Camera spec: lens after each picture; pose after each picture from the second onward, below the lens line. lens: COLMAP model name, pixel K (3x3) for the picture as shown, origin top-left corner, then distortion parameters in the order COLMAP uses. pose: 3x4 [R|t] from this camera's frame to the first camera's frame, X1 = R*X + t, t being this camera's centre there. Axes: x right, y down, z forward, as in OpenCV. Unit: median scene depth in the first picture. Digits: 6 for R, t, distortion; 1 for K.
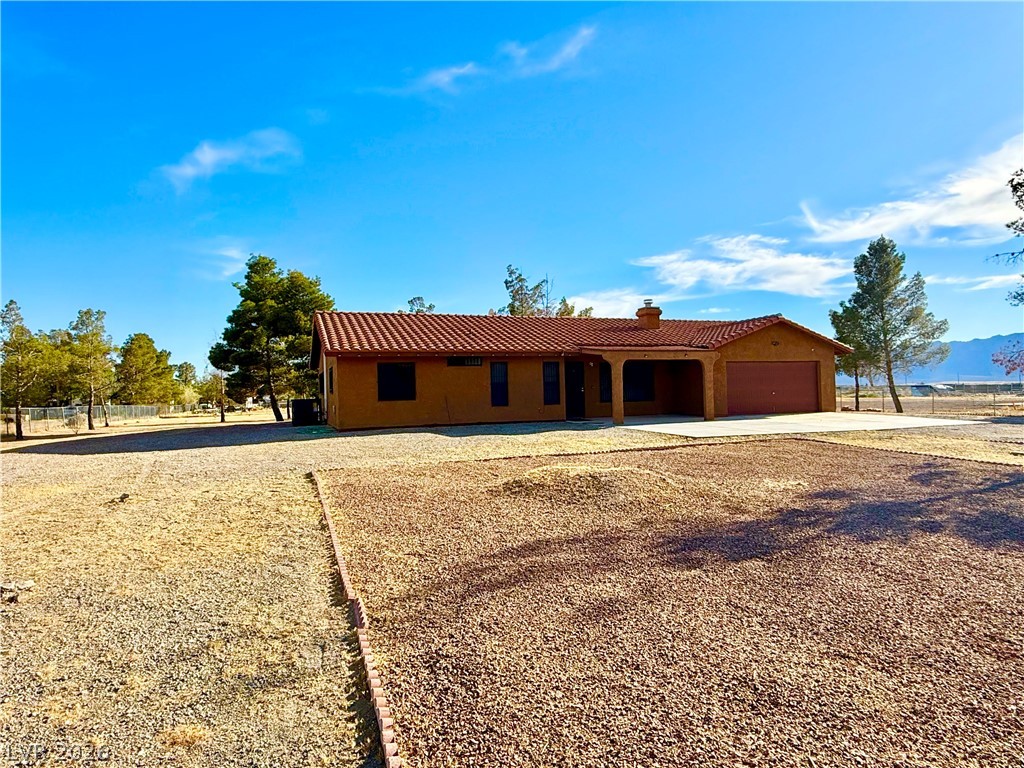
lens RADIAL K [[595.9, 0, 504.6], [0, 595.9, 385.5], [0, 0, 1]] dist [0.009551, -0.001551]
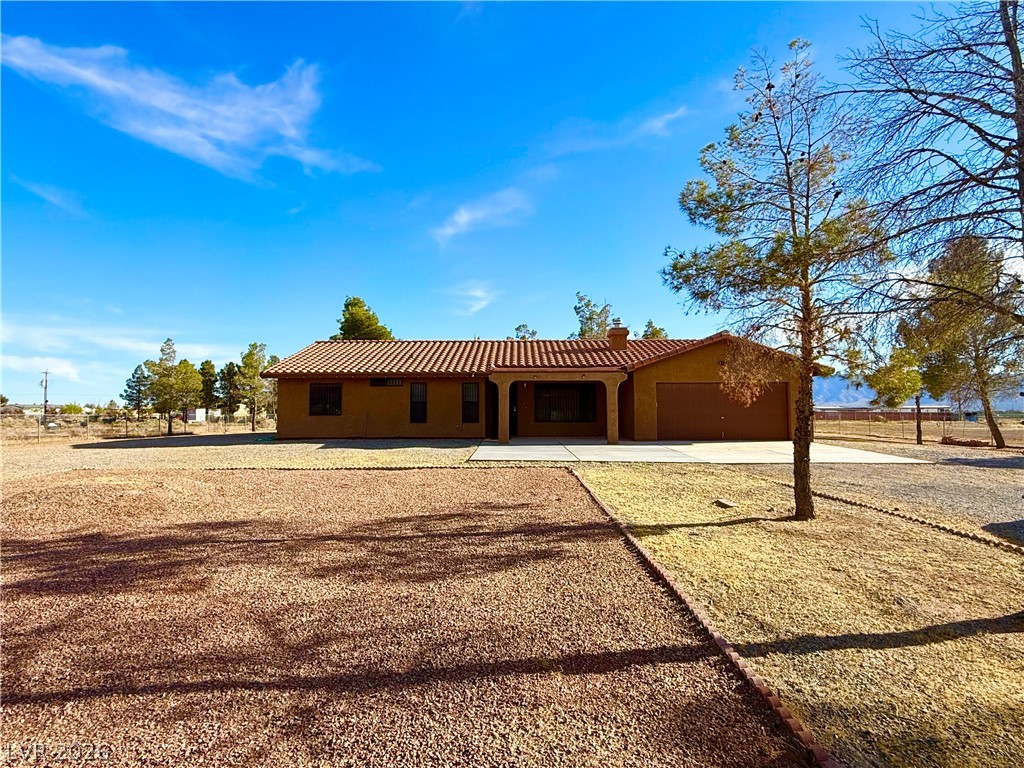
lens RADIAL K [[535.8, 0, 522.4], [0, 535.8, 388.4], [0, 0, 1]] dist [0.005581, 0.001124]
pose [[0.937657, 0.006057, -0.347510, 0.211482], [-0.015795, 0.999558, -0.025195, -0.002848], [0.347204, 0.029113, 0.937338, 0.057330]]
